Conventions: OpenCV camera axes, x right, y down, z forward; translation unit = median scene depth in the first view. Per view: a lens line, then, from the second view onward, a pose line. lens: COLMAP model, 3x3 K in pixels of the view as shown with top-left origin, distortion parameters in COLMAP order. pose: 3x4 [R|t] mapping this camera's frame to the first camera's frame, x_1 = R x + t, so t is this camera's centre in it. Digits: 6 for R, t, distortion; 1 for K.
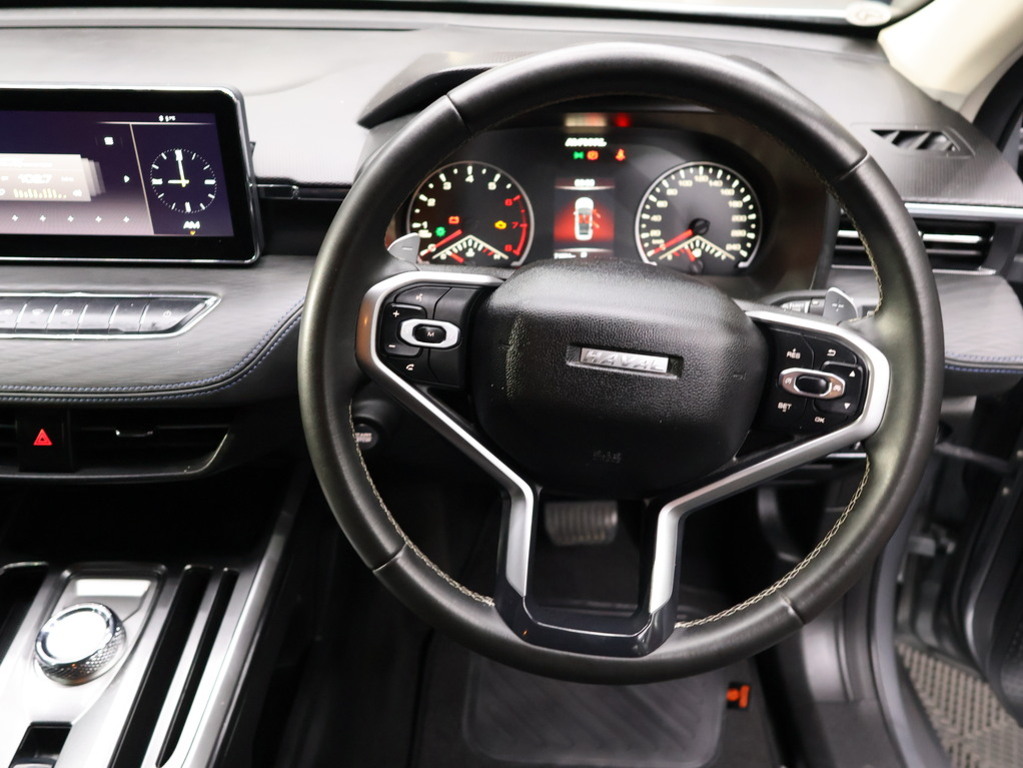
lens RADIAL K [[867.7, 0, 511.6], [0, 867.7, 378.6], [0, 0, 1]] dist [-0.003476, -0.004403]
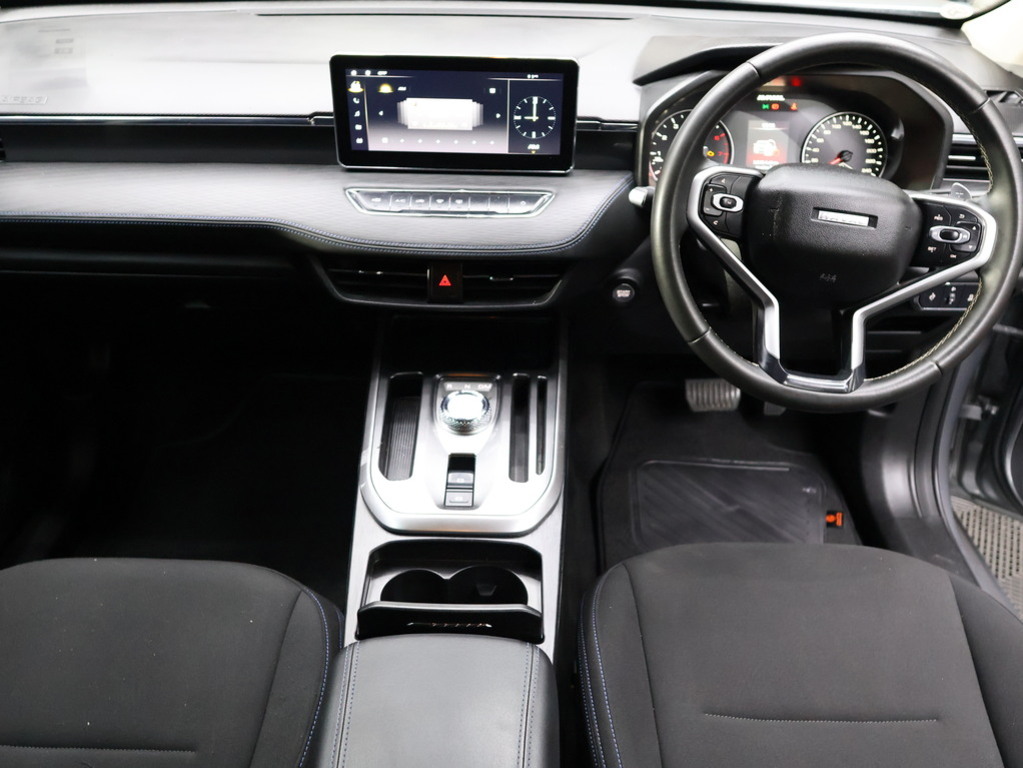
lens RADIAL K [[867.7, 0, 509.8], [0, 867.7, 384.7], [0, 0, 1]] dist [-0.003476, -0.004403]
pose [[0.999966, 0.007108, 0.004084, -0.418601], [-0.007218, 0.999599, 0.027384, 0.207997], [-0.003888, -0.027412, 0.999617, -0.567480]]
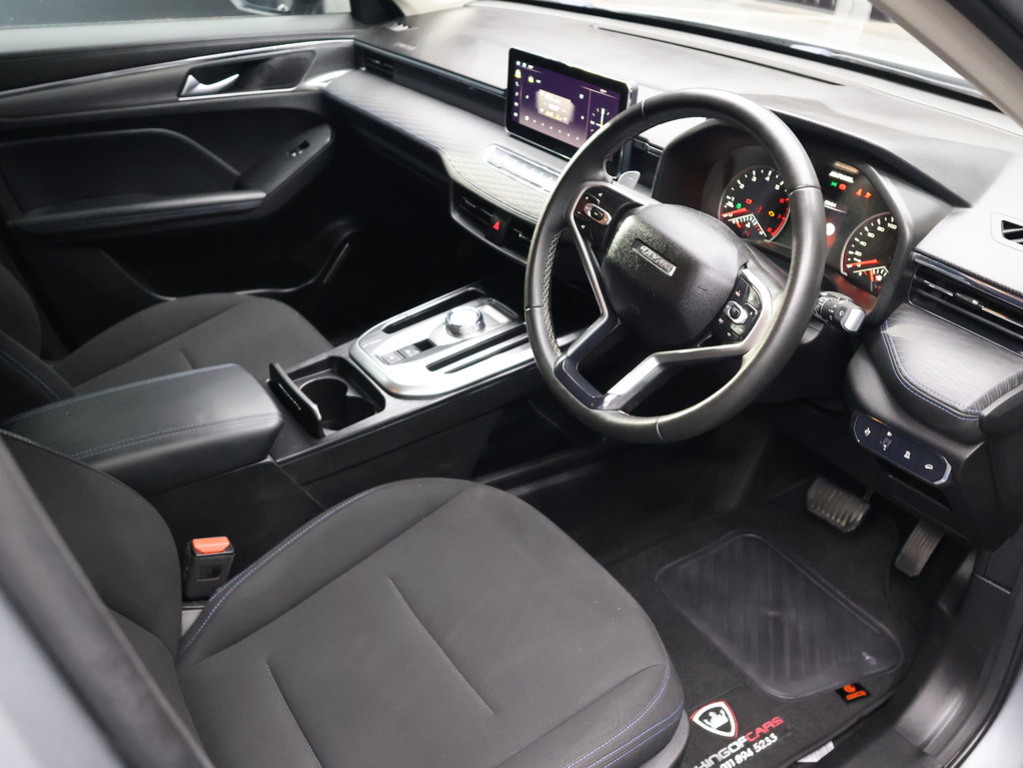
lens RADIAL K [[867.7, 0, 512.8], [0, 867.7, 376.1], [0, 0, 1]] dist [-0.003476, -0.004403]
pose [[0.578547, 0.429351, -0.693499, 1.029859], [-0.451894, 0.876549, 0.165690, 0.023442], [0.679026, 0.217529, 0.701146, -0.325359]]
